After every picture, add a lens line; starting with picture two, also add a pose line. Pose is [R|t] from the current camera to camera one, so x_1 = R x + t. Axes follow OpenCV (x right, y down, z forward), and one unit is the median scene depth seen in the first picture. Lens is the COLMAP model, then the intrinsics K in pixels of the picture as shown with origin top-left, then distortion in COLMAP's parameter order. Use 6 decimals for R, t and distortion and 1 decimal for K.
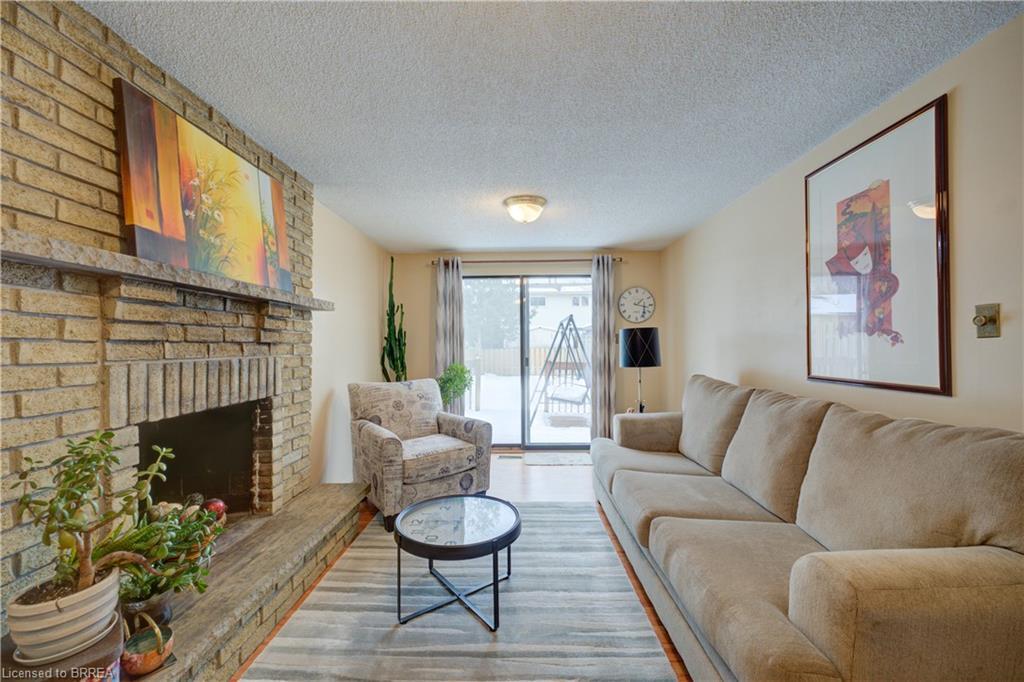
lens RADIAL K [[407.0, 0, 509.2], [0, 407.0, 342.6], [0, 0, 1]] dist [-0.001250, 0.000186]
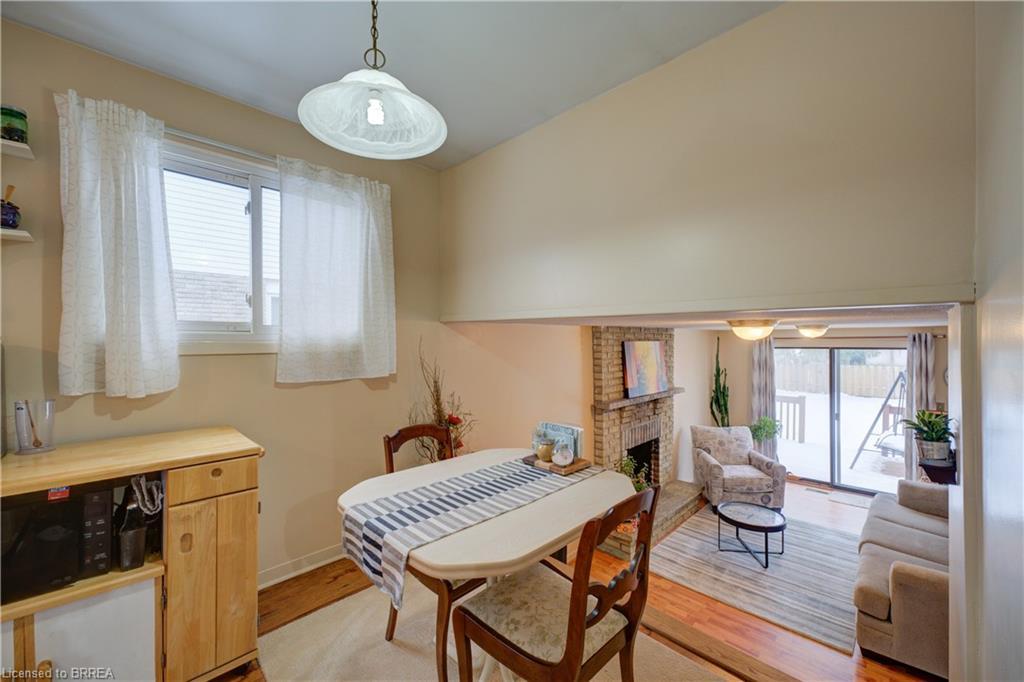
lens RADIAL K [[407.0, 0, 511.1], [0, 407.0, 342.6], [0, 0, 1]] dist [-0.001250, 0.000186]
pose [[0.725470, 0.003139, -0.688246, 0.378615], [0.008189, 0.999879, 0.013193, -0.437513], [0.688205, -0.015207, 0.725357, -1.214448]]
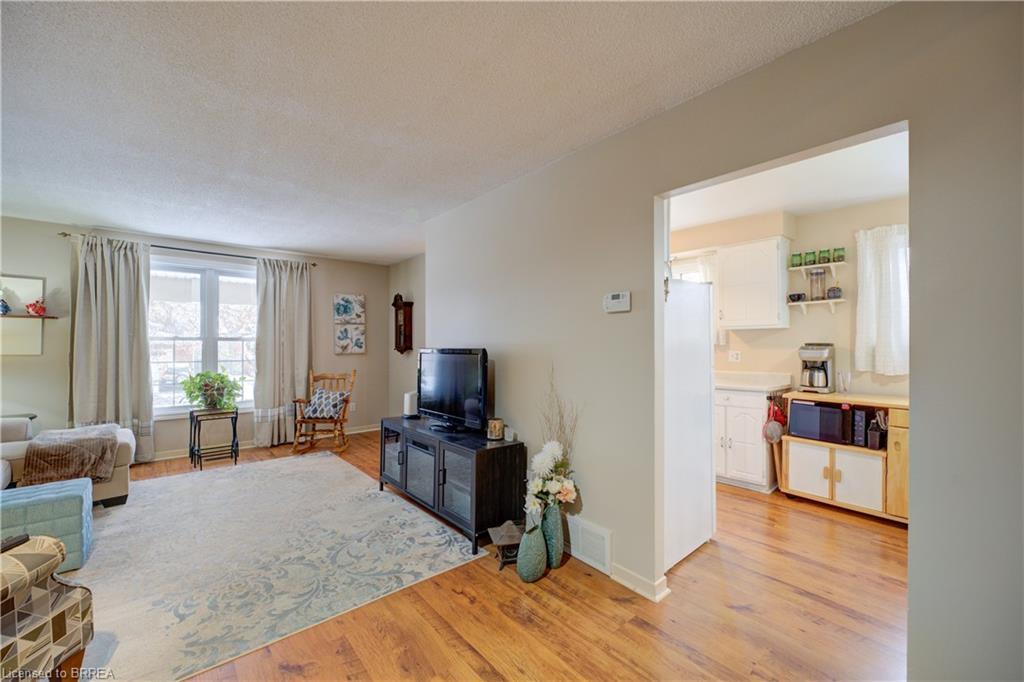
lens RADIAL K [[407.0, 0, 508.8], [0, 407.0, 342.6], [0, 0, 1]] dist [-0.001250, 0.000186]
pose [[-0.750283, 0.003369, -0.661108, 1.359265], [0.008305, 0.999956, -0.004329, -0.453872], [0.661064, -0.008738, -0.750278, -0.948271]]
